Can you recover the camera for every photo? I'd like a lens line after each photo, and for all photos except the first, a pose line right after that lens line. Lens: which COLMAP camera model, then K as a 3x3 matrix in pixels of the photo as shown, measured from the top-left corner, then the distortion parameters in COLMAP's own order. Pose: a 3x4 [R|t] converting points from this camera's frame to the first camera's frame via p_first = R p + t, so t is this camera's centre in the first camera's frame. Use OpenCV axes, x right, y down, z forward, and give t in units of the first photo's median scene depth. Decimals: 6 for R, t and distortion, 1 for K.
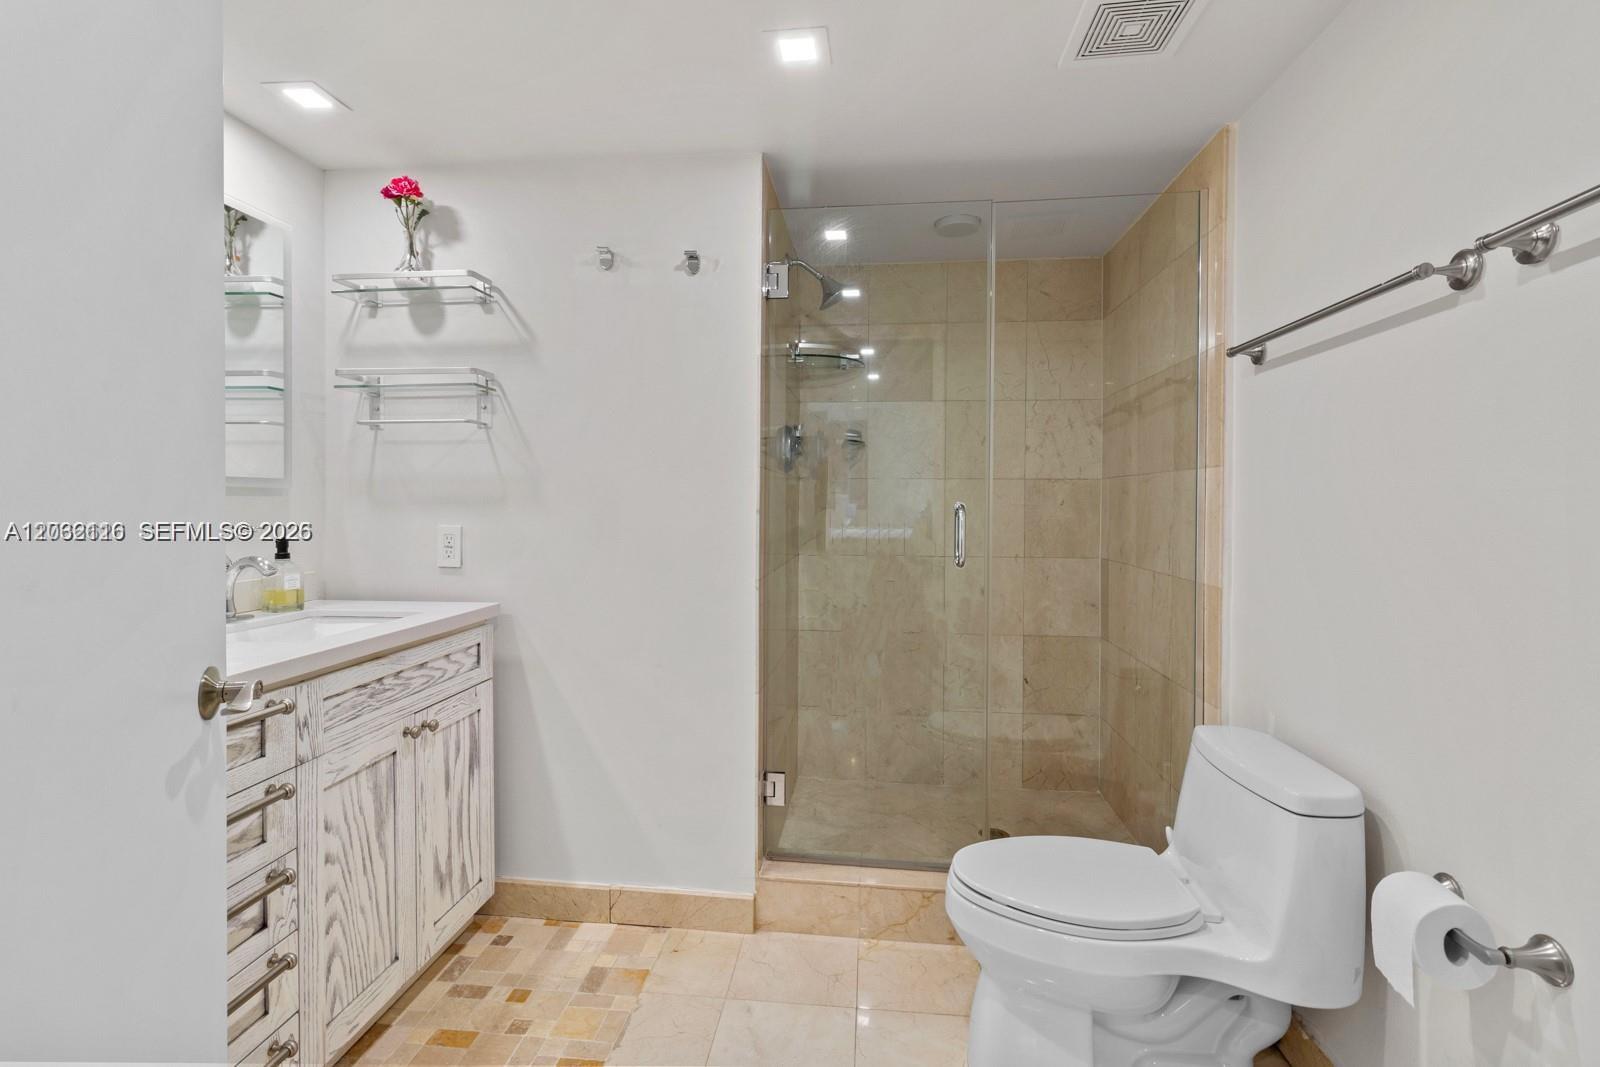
lens RADIAL K [[736.8, 0, 797.4], [0, 736.8, 506.4], [0, 0, 1]] dist [0.001244, -0.000070]
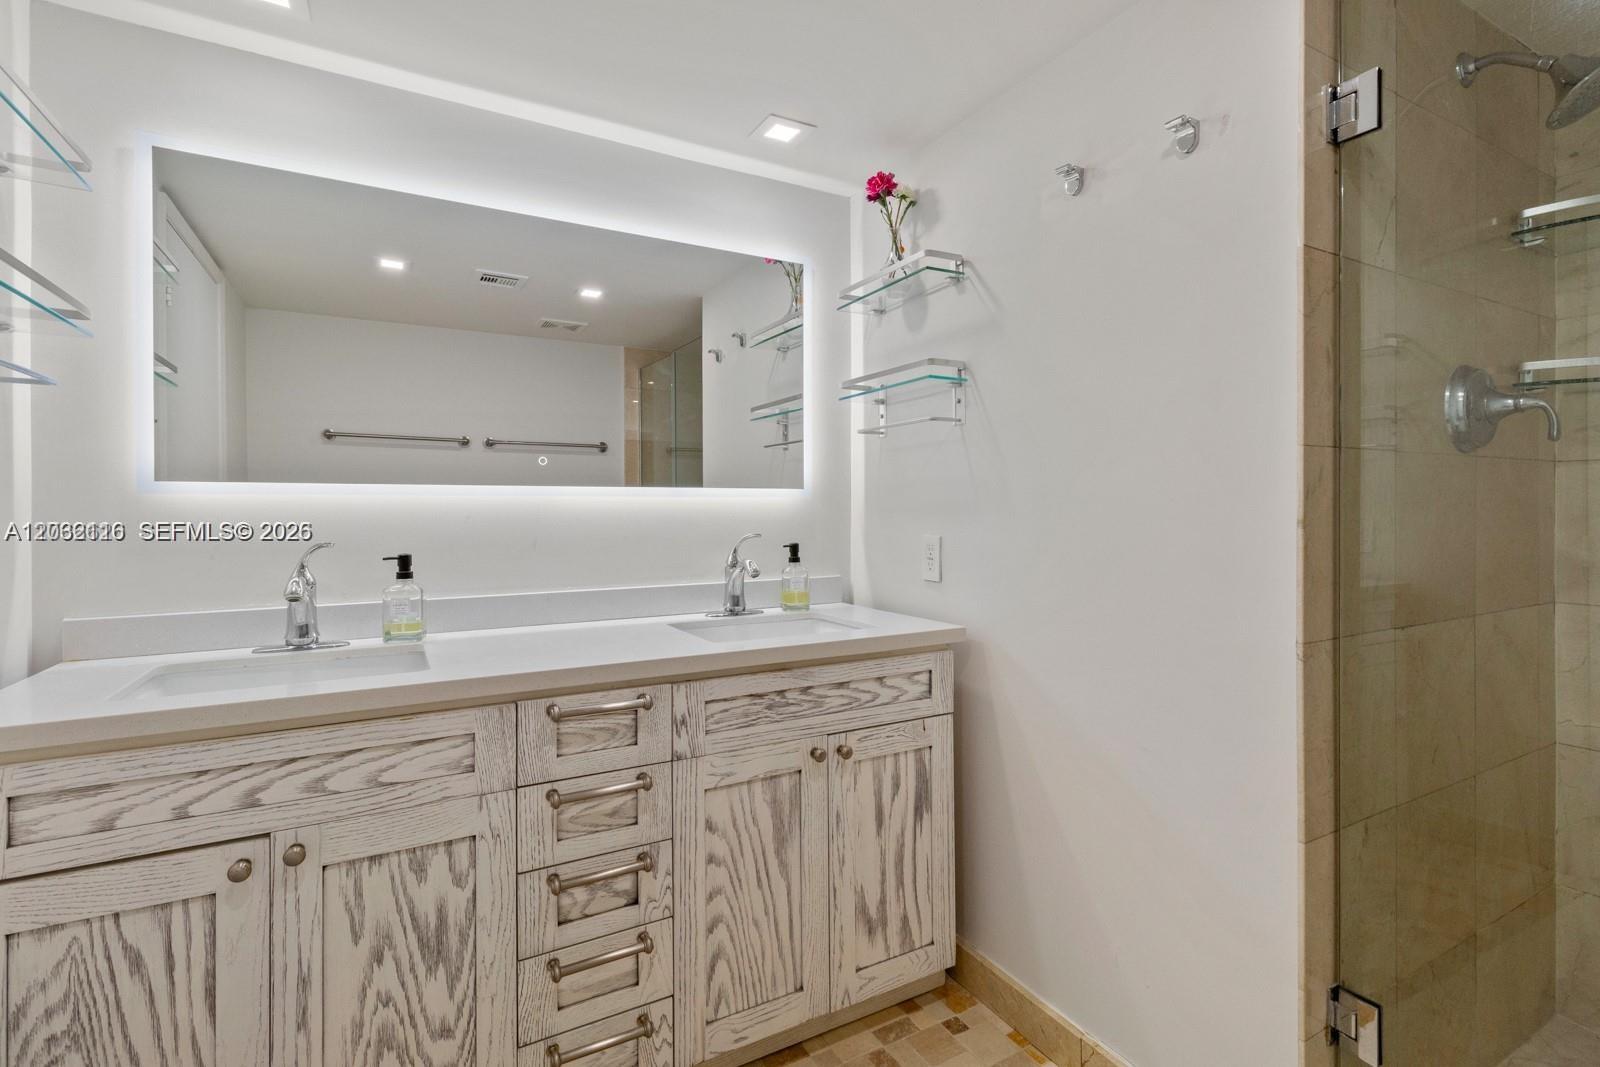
lens RADIAL K [[736.8, 0, 797.4], [0, 736.8, 506.4], [0, 0, 1]] dist [0.001244, -0.000070]
pose [[0.574773, -0.007878, -0.818275, 0.227506], [0.000275, 0.999955, -0.009434, -0.001136], [0.818313, 0.005197, 0.574749, 0.424638]]
